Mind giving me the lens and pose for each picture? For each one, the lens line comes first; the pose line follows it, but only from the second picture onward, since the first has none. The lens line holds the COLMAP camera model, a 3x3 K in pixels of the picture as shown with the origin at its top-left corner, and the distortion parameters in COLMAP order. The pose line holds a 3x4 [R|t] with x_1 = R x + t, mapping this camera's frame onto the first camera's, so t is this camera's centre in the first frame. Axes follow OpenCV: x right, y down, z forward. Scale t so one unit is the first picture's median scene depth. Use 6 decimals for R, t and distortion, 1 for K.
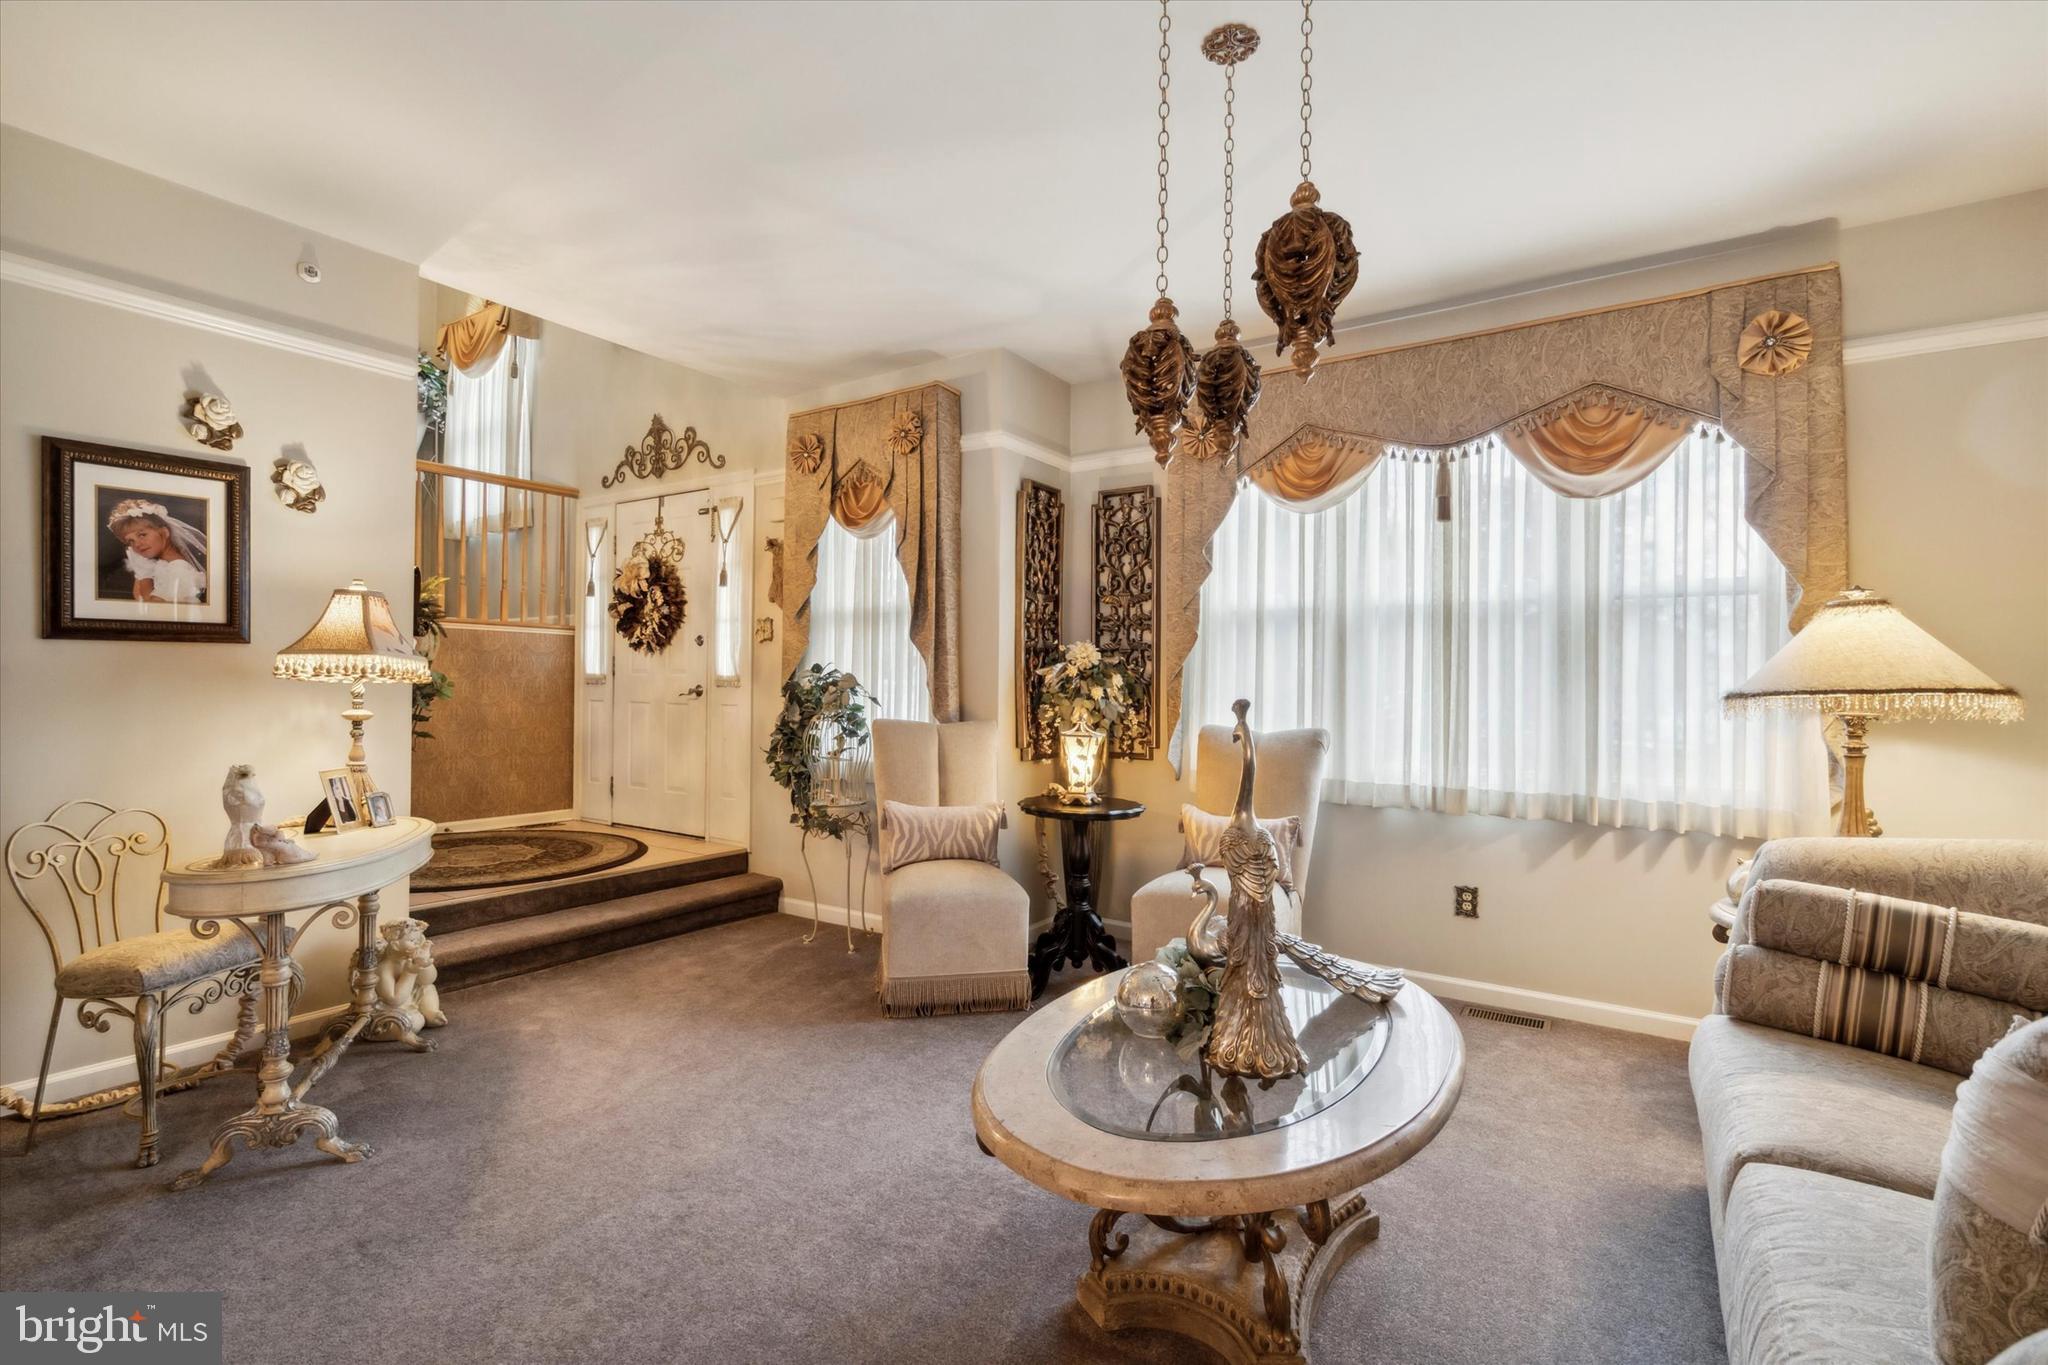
lens RADIAL K [[937.1, 0, 1024.1], [0, 937.1, 689.5], [0, 0, 1]] dist [-0.015153, 0.000272]
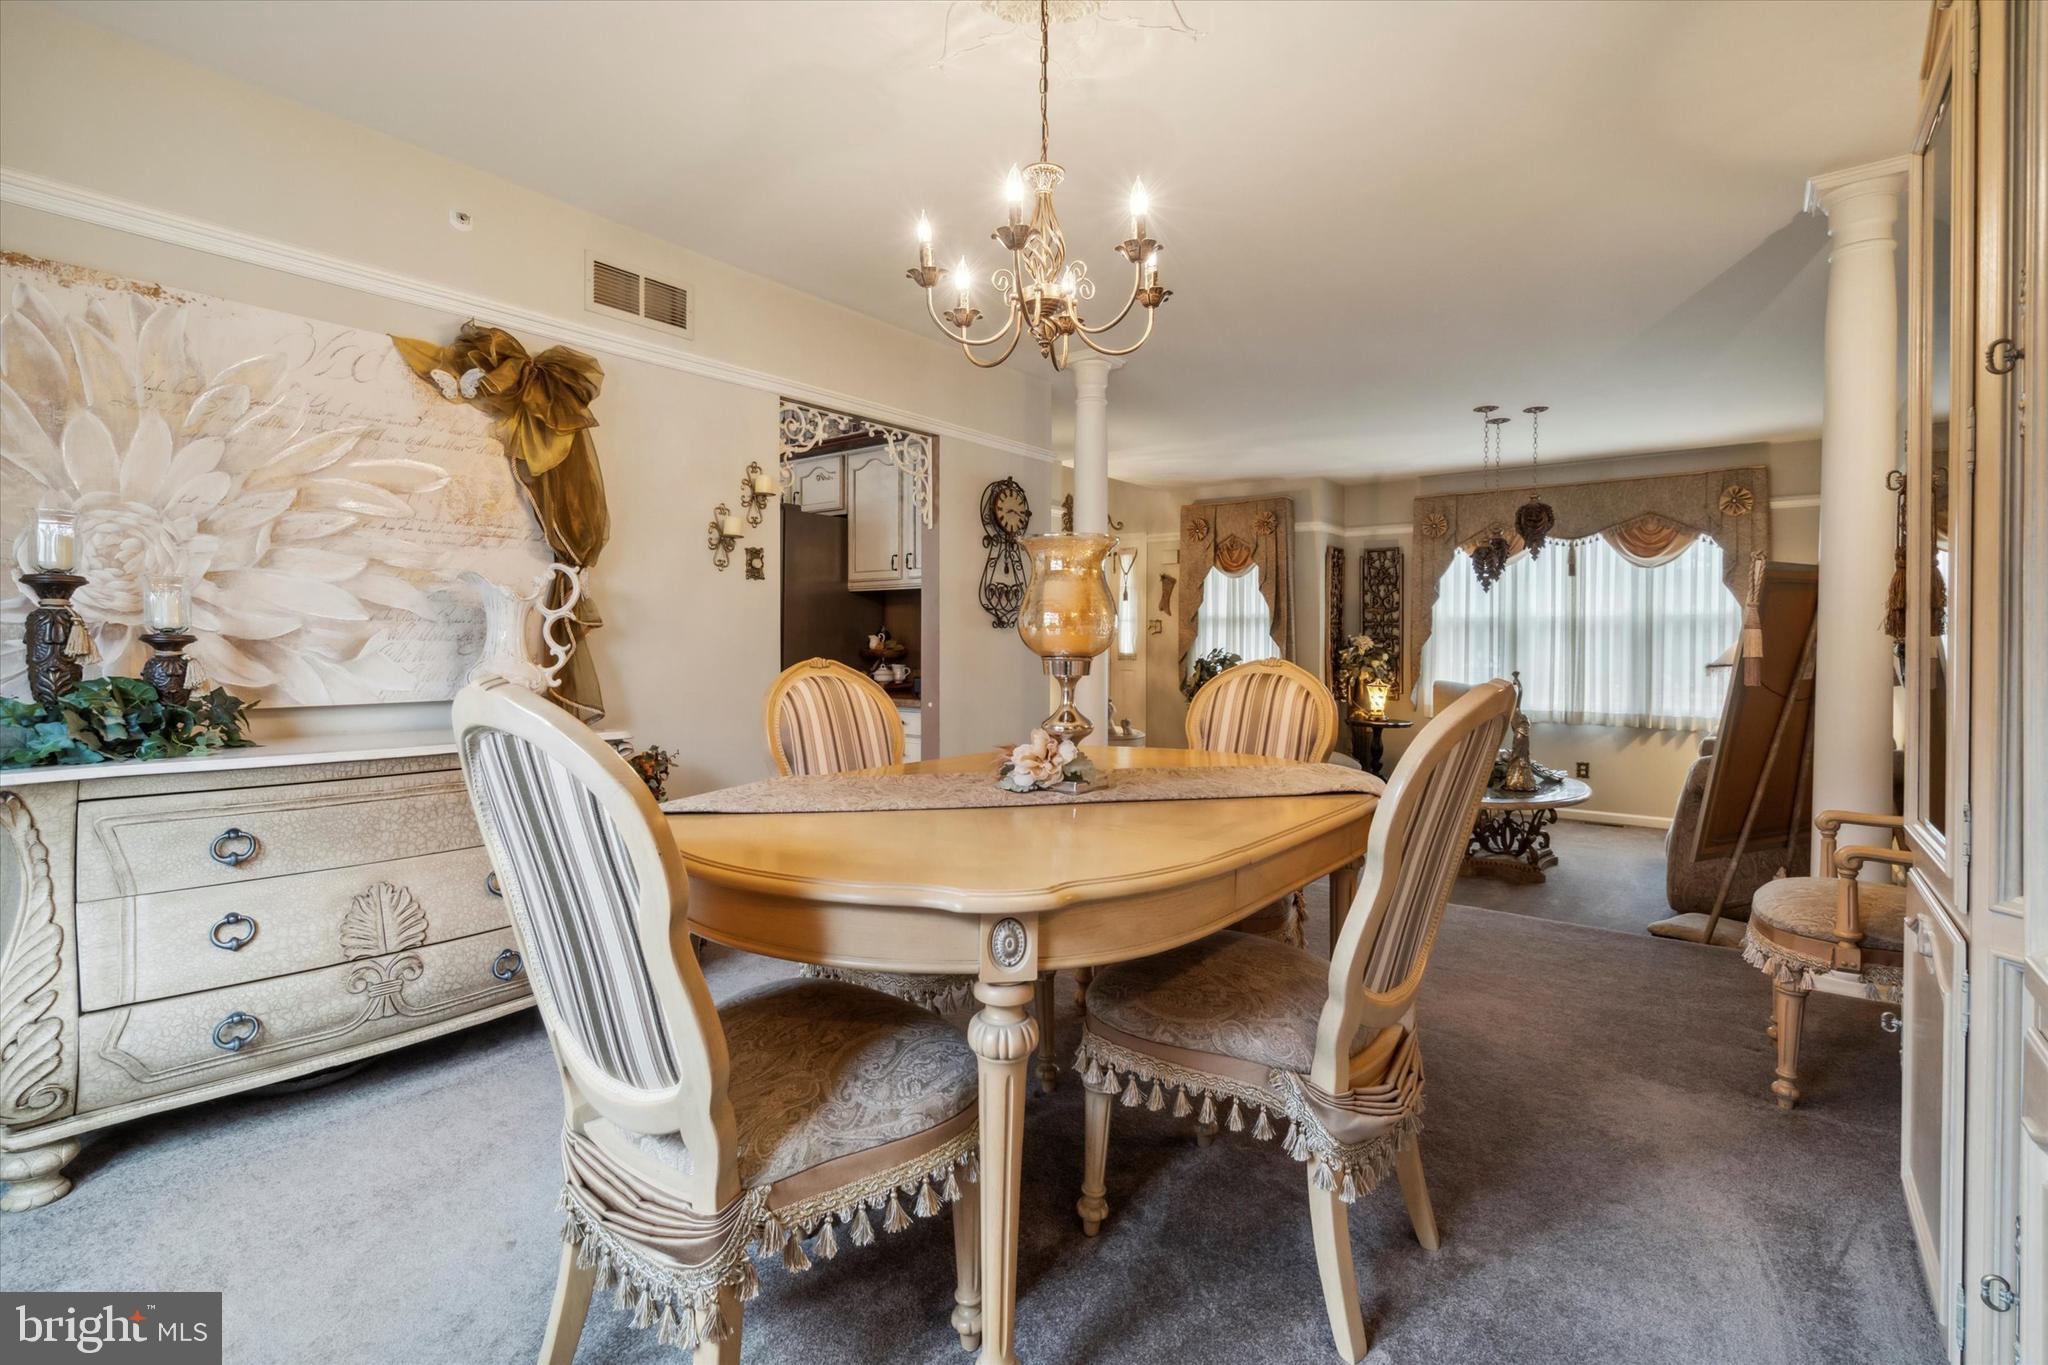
lens RADIAL K [[937.1, 0, 1024.2], [0, 937.1, 662.8], [0, 0, 1]] dist [-0.015153, 0.000272]
pose [[0.997530, -0.004523, -0.070102, -0.514867], [0.005464, 0.999897, 0.013239, -0.027914], [0.070035, -0.013590, 0.997452, -0.949984]]
